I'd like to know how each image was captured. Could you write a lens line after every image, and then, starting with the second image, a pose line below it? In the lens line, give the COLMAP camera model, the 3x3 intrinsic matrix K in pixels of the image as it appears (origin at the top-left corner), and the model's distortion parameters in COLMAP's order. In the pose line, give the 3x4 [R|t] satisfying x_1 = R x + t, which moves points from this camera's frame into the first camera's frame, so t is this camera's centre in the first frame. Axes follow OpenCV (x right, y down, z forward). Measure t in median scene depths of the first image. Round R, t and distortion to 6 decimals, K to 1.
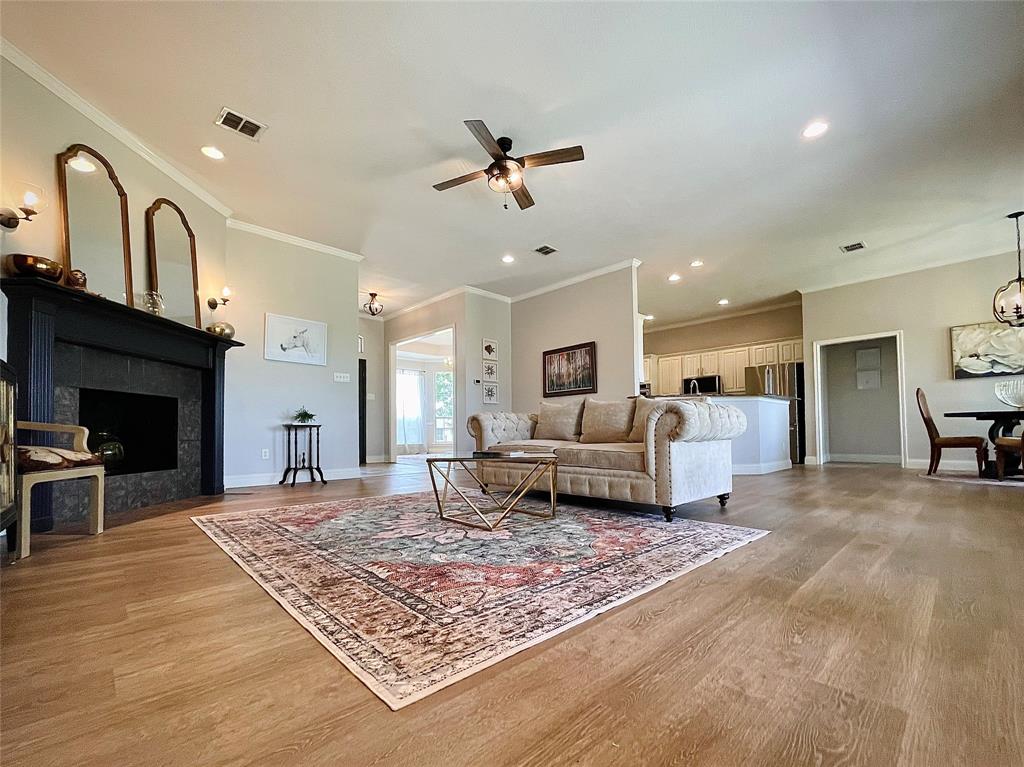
lens RADIAL K [[431.0, 0, 521.8], [0, 431.0, 422.3], [0, 0, 1]] dist [0.001650, -0.001354]
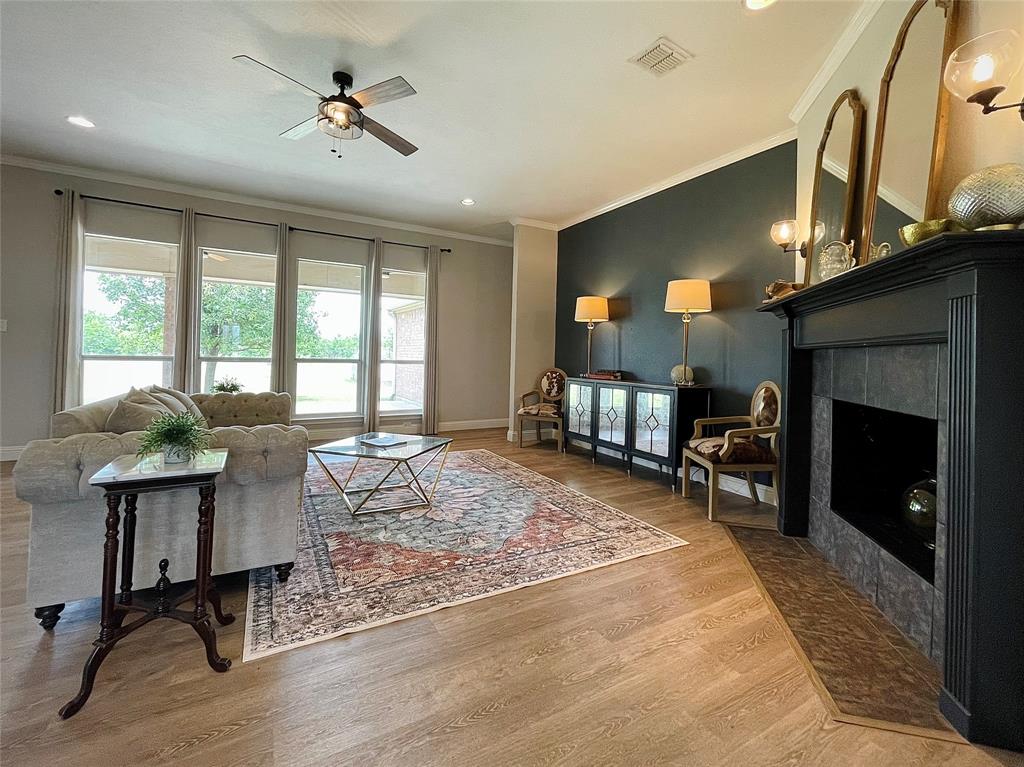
lens RADIAL K [[431.0, 0, 510.4], [0, 431.0, 353.5], [0, 0, 1]] dist [0.001650, -0.001354]
pose [[-0.965372, -0.004977, 0.260829, -0.919515], [-0.012661, 0.999534, -0.027789, -0.185338], [-0.260569, -0.030129, -0.964985, 2.758633]]
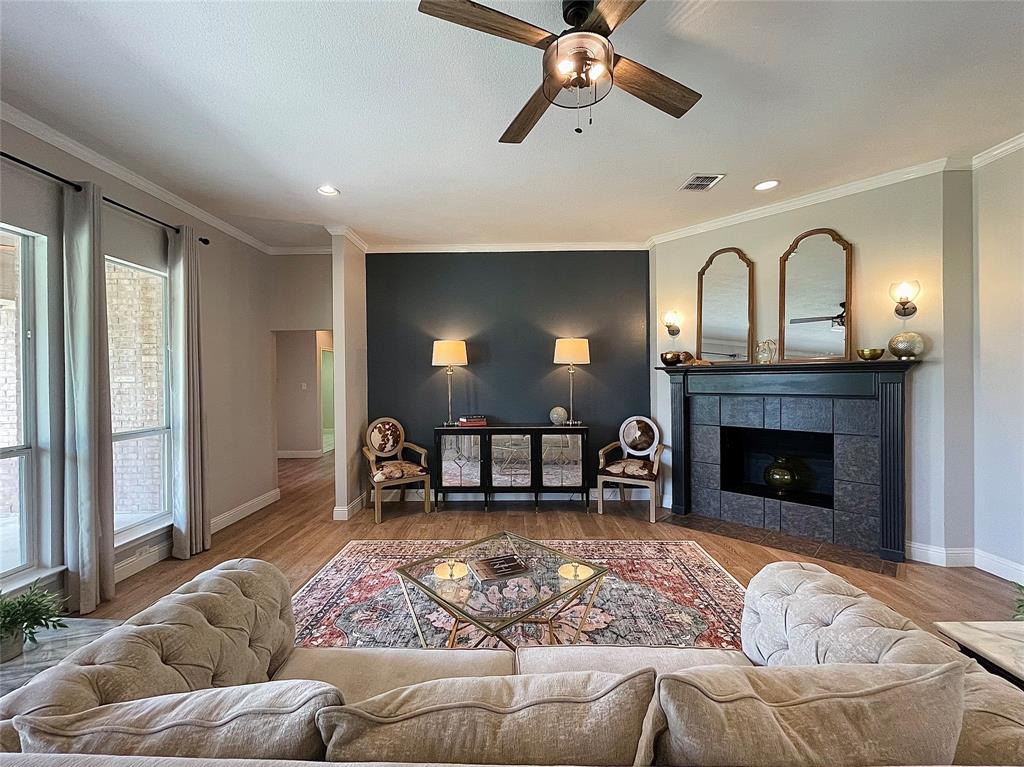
lens RADIAL K [[431.0, 0, 515.9], [0, 431.0, 373.5], [0, 0, 1]] dist [0.001650, -0.001354]
pose [[-0.698935, 0.021854, -0.714851, 0.648358], [0.028003, 0.999603, 0.003180, -0.389377], [0.714637, -0.017795, -0.699269, 2.142412]]
